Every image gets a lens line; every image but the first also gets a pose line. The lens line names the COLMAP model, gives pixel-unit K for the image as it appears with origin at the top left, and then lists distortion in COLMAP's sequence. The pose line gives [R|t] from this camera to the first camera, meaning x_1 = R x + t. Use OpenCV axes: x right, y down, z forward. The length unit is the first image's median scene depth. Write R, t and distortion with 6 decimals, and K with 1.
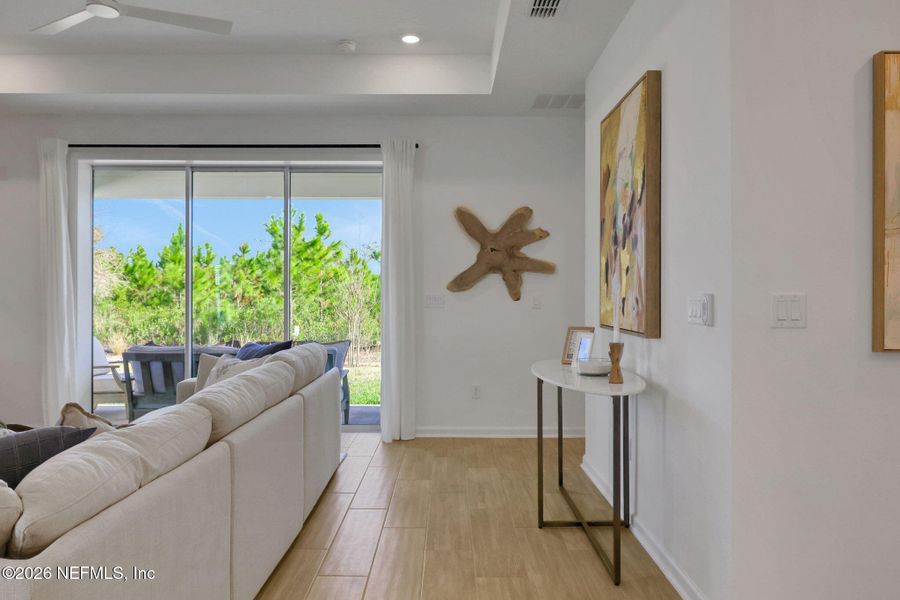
lens RADIAL K [[684.8, 0, 451.1], [0, 684.8, 289.9], [0, 0, 1]] dist [0.004295, 0.000275]
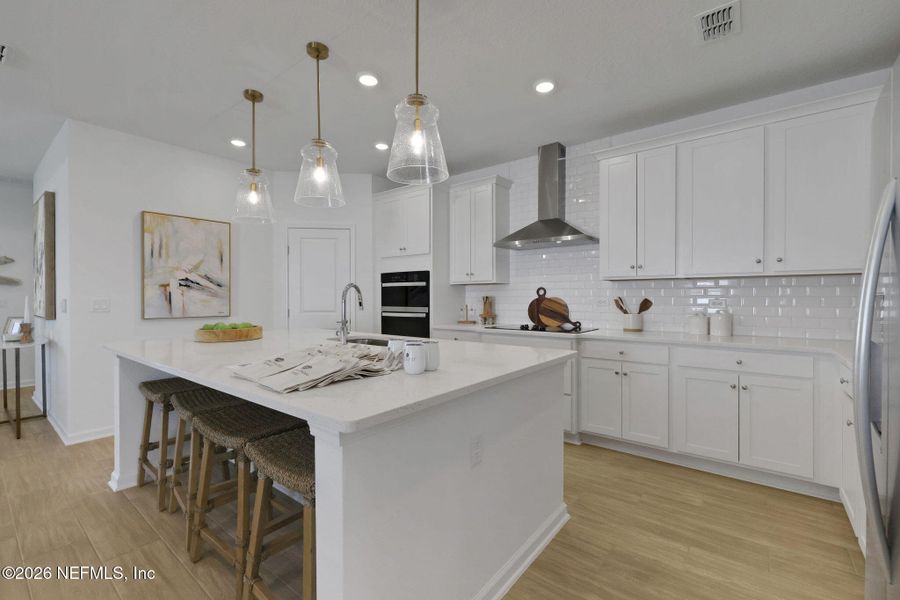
lens RADIAL K [[392.7, 0, 453.2], [0, 392.7, 296.7], [0, 0, 1]] dist [0.000763, 0.000122]
pose [[0.623108, 0.000948, 0.782135, 0.017586], [-0.004872, 0.999985, 0.002669, -0.001318], [-0.782121, -0.005474, 0.623103, -0.103041]]
